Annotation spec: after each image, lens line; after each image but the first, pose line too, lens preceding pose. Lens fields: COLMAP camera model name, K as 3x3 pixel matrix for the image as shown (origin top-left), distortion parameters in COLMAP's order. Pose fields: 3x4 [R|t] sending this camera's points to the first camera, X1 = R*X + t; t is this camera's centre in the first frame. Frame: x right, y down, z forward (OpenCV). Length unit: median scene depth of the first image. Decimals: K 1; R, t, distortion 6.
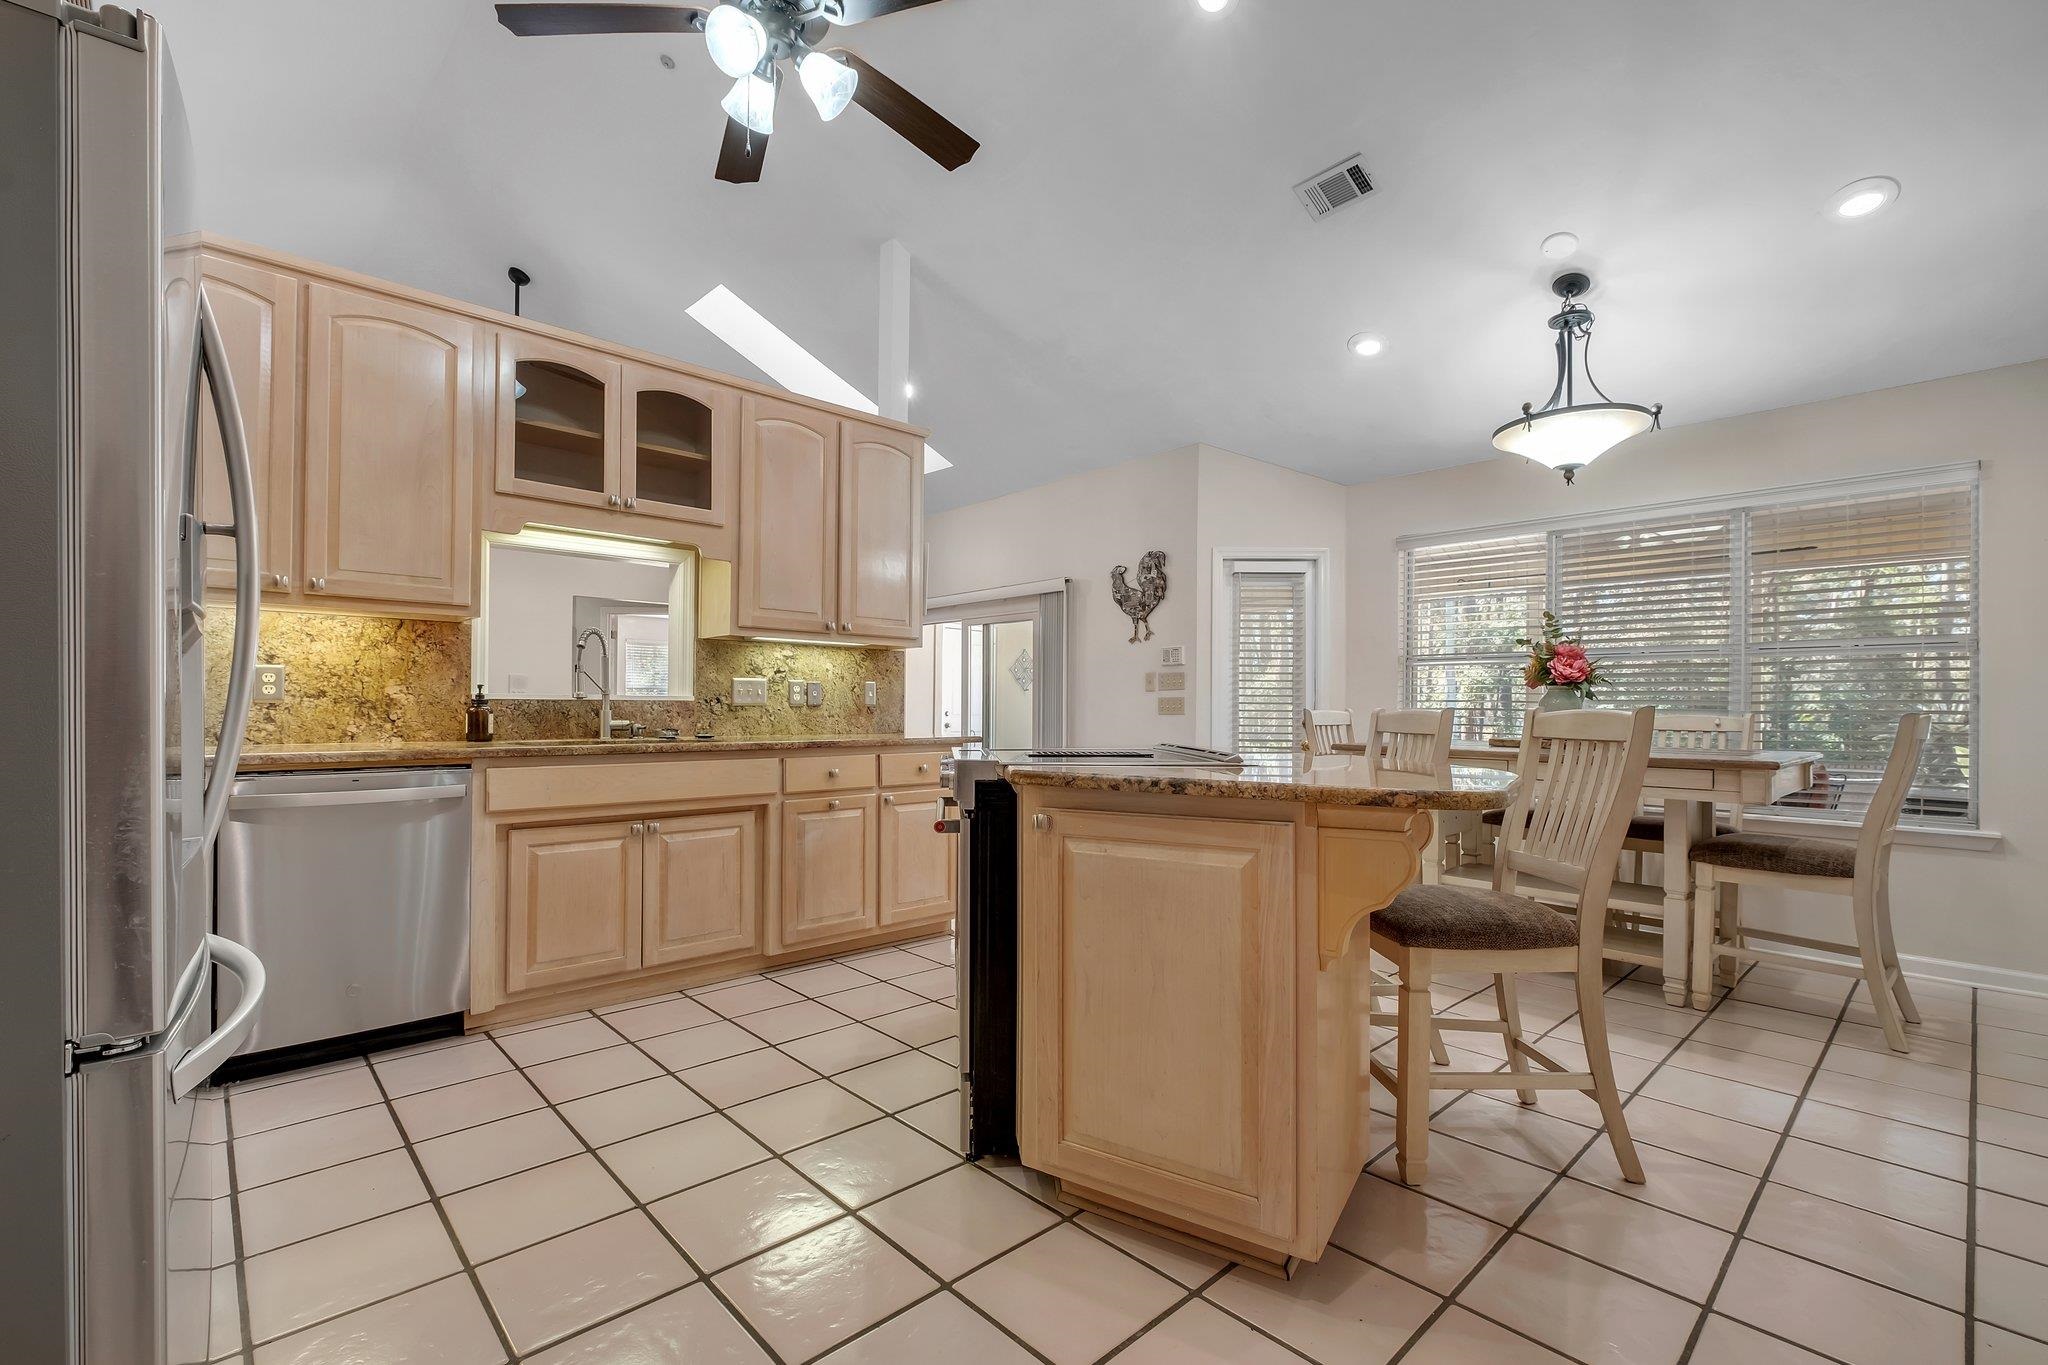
lens RADIAL K [[897.6, 0, 1014.2], [0, 897.6, 705.0], [0, 0, 1]] dist [-0.006575, 0.000677]
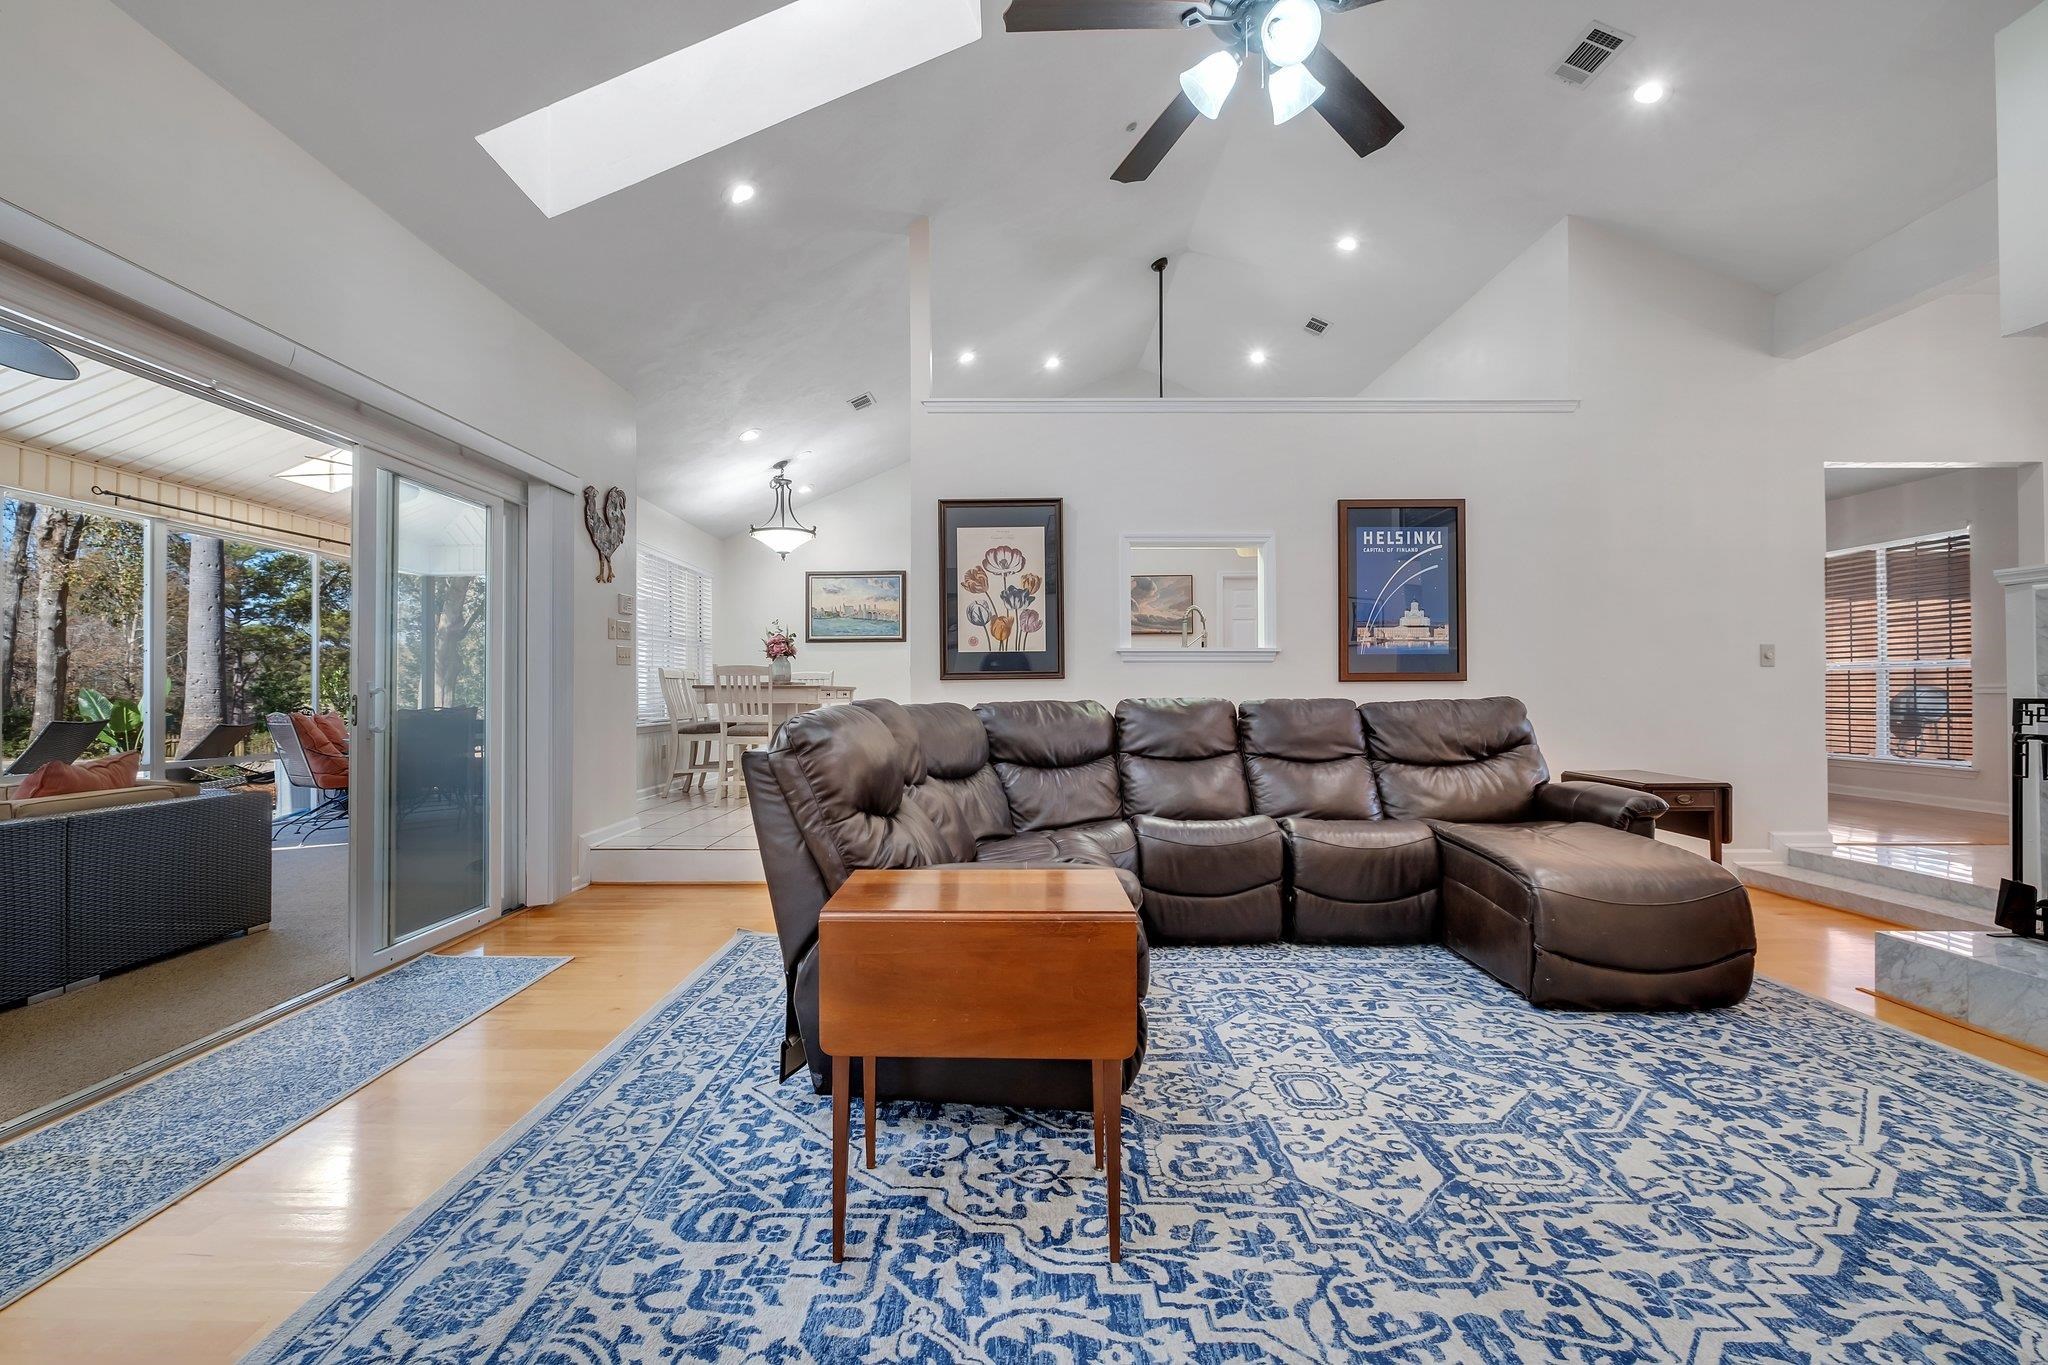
lens RADIAL K [[897.6, 0, 1022.4], [0, 897.6, 679.2], [0, 0, 1]] dist [-0.006575, 0.000677]
pose [[-0.739630, 0.000687, 0.673013, -1.219287], [-0.007343, 0.999932, -0.009091, 0.048921], [-0.672974, -0.011666, -0.739574, 2.227446]]
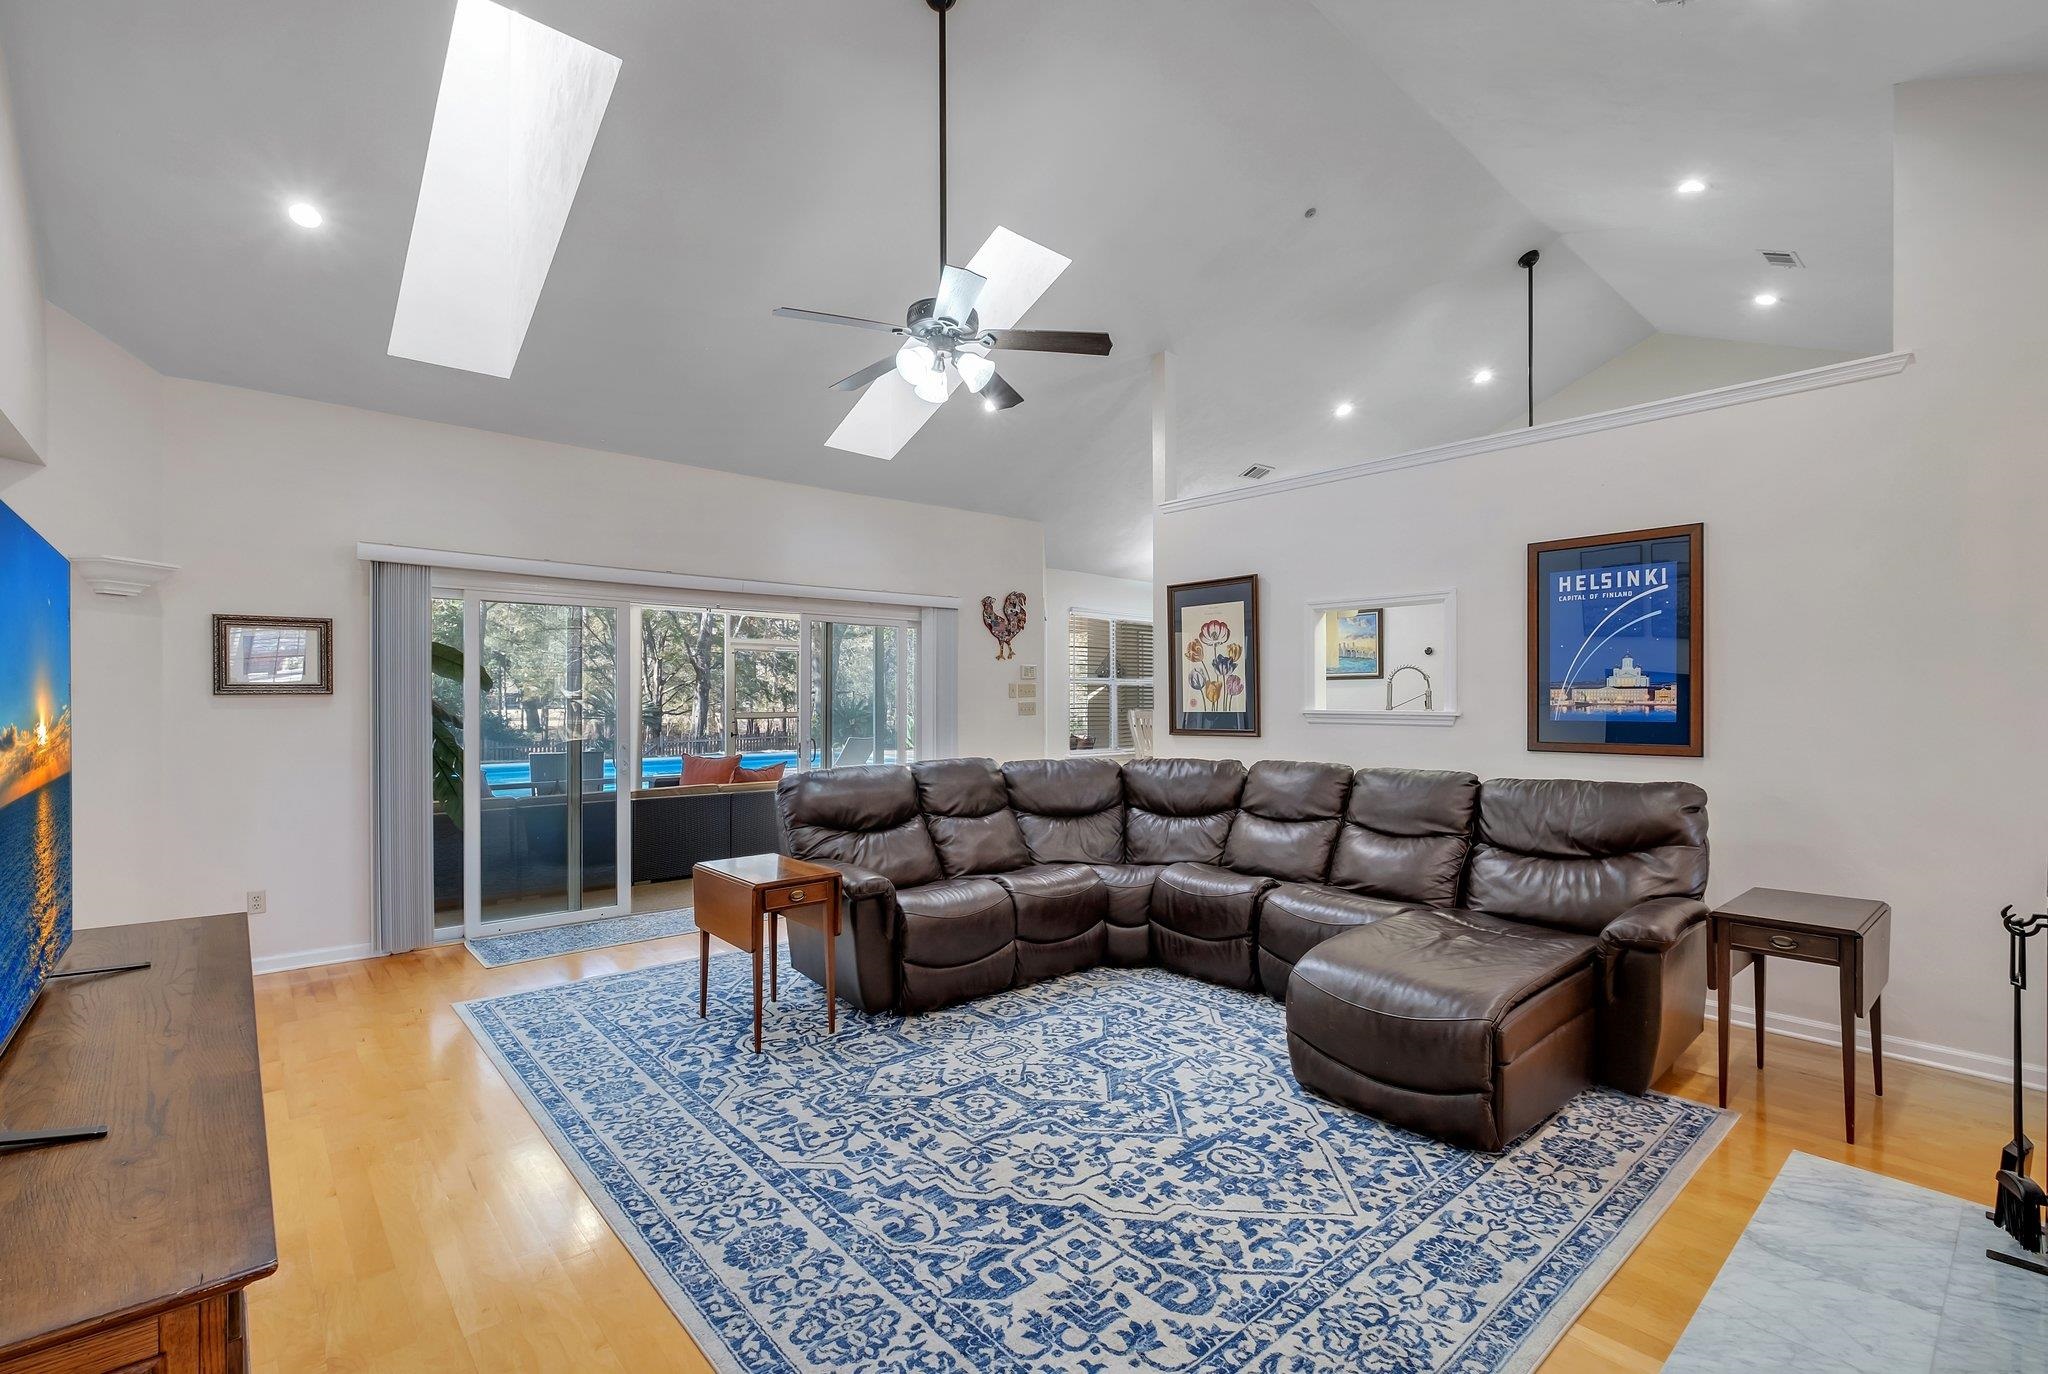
lens RADIAL K [[933.6, 0, 1008.3], [0, 933.6, 700.7], [0, 0, 1]] dist [0.004315, 0.000906]
pose [[0.034276, -0.013076, 0.999327, -1.935444], [-0.000816, 0.999914, 0.013111, -0.047115], [-0.999412, -0.001265, 0.034263, 1.542070]]
